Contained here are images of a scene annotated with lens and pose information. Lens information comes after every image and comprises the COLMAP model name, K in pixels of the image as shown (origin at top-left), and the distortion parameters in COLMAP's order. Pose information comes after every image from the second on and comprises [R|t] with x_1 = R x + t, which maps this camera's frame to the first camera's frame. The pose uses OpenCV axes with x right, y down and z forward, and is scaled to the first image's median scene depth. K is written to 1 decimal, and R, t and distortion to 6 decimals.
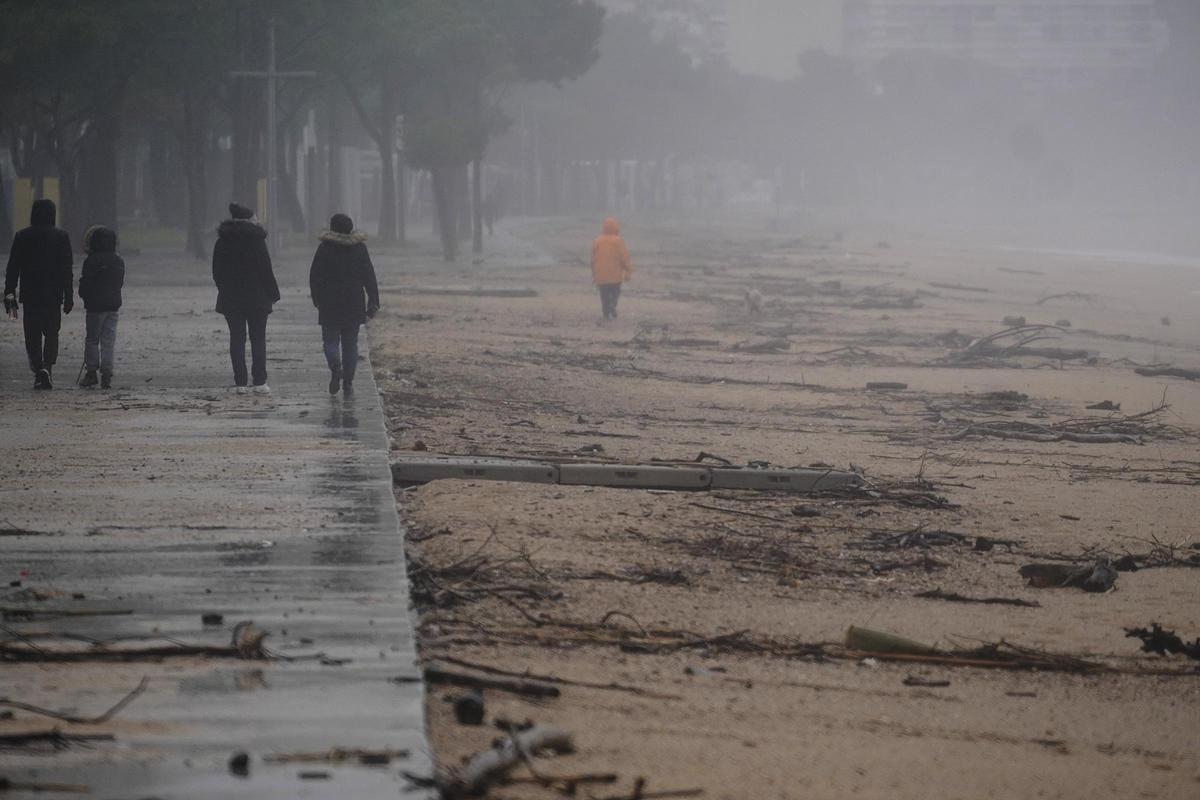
lens RADIAL K [[3246.7, 0, 600.0], [0, 3246.7, 400.0], [0, 0, 1]] dist [0.071294, -0.892369]
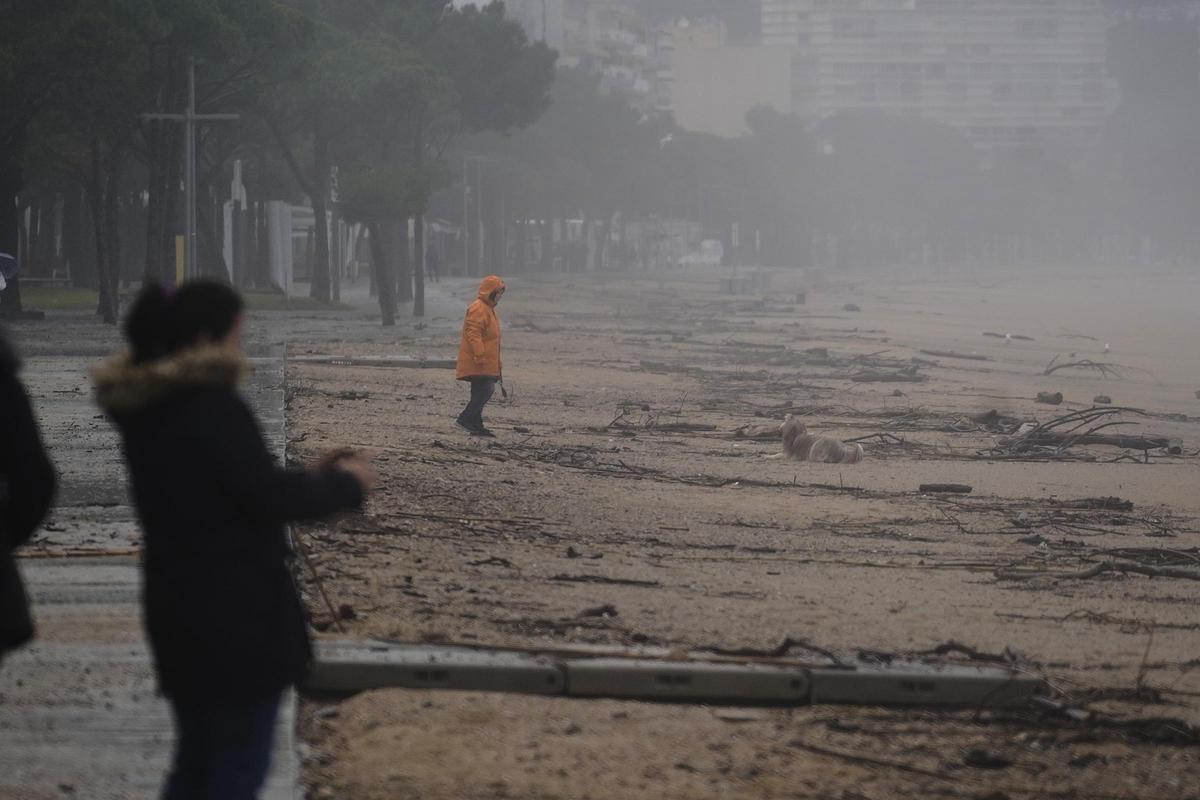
lens RADIAL K [[3246.7, 0, 600.0], [0, 3246.7, 400.0], [0, 0, 1]] dist [0.071294, -0.892369]
pose [[0.999821, -0.000308, 0.018929, -0.009733], [0.000668, 0.999819, -0.018988, -0.010339], [-0.018920, 0.018997, 0.999641, 0.203529]]
